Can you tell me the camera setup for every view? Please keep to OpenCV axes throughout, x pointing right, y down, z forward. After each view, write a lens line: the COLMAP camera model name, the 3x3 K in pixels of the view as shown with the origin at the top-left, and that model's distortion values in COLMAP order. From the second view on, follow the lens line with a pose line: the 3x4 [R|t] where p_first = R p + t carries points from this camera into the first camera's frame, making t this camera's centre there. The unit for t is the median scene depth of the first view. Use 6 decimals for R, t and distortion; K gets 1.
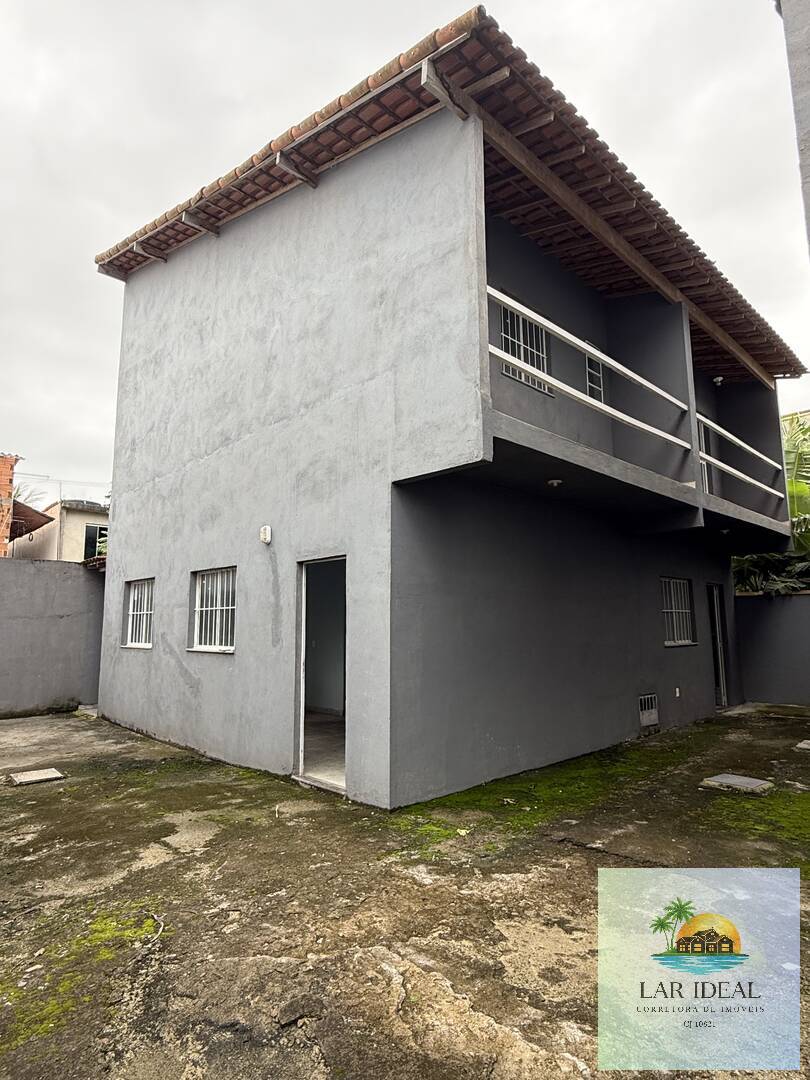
lens RADIAL K [[591.1, 0, 405.0], [0, 591.1, 540.0], [0, 0, 1]] dist [-0.002278, -0.000680]
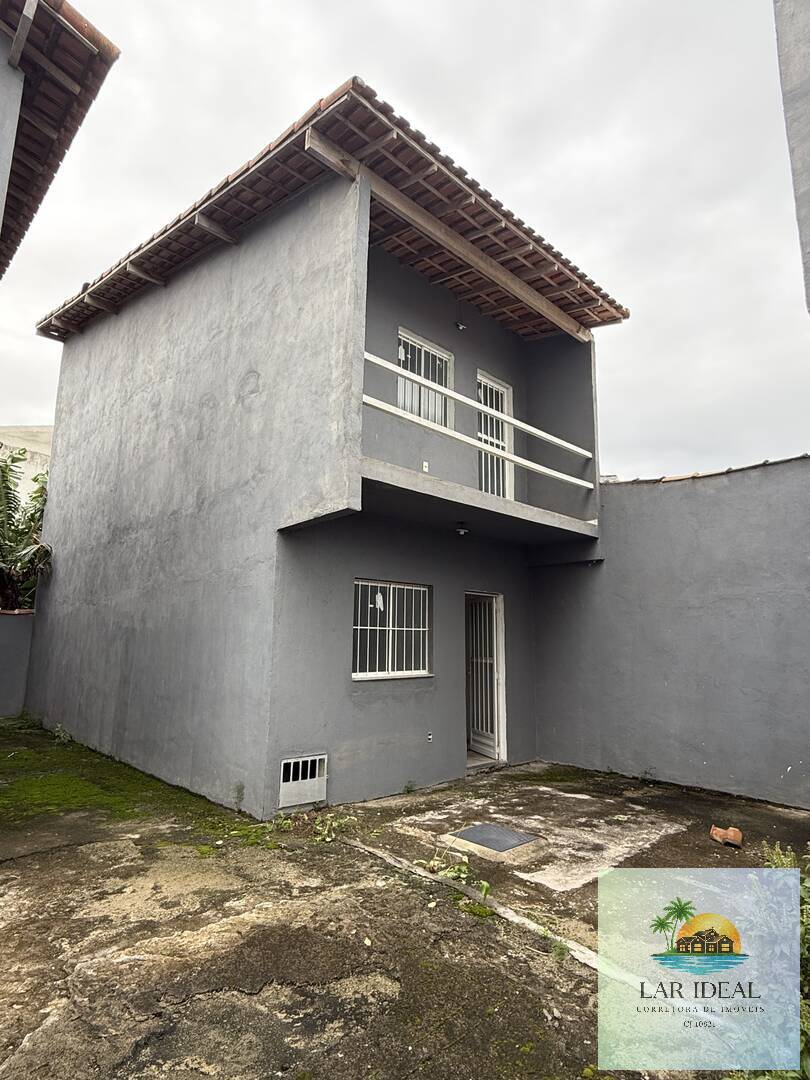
lens RADIAL K [[591.1, 0, 405.0], [0, 591.1, 540.0], [0, 0, 1]] dist [-0.002278, -0.000680]
pose [[-0.013581, 0.175456, 0.984394, -1.207261], [-0.153470, 0.972453, -0.175446, 0.073160], [-0.988060, -0.153458, 0.013720, 0.557958]]
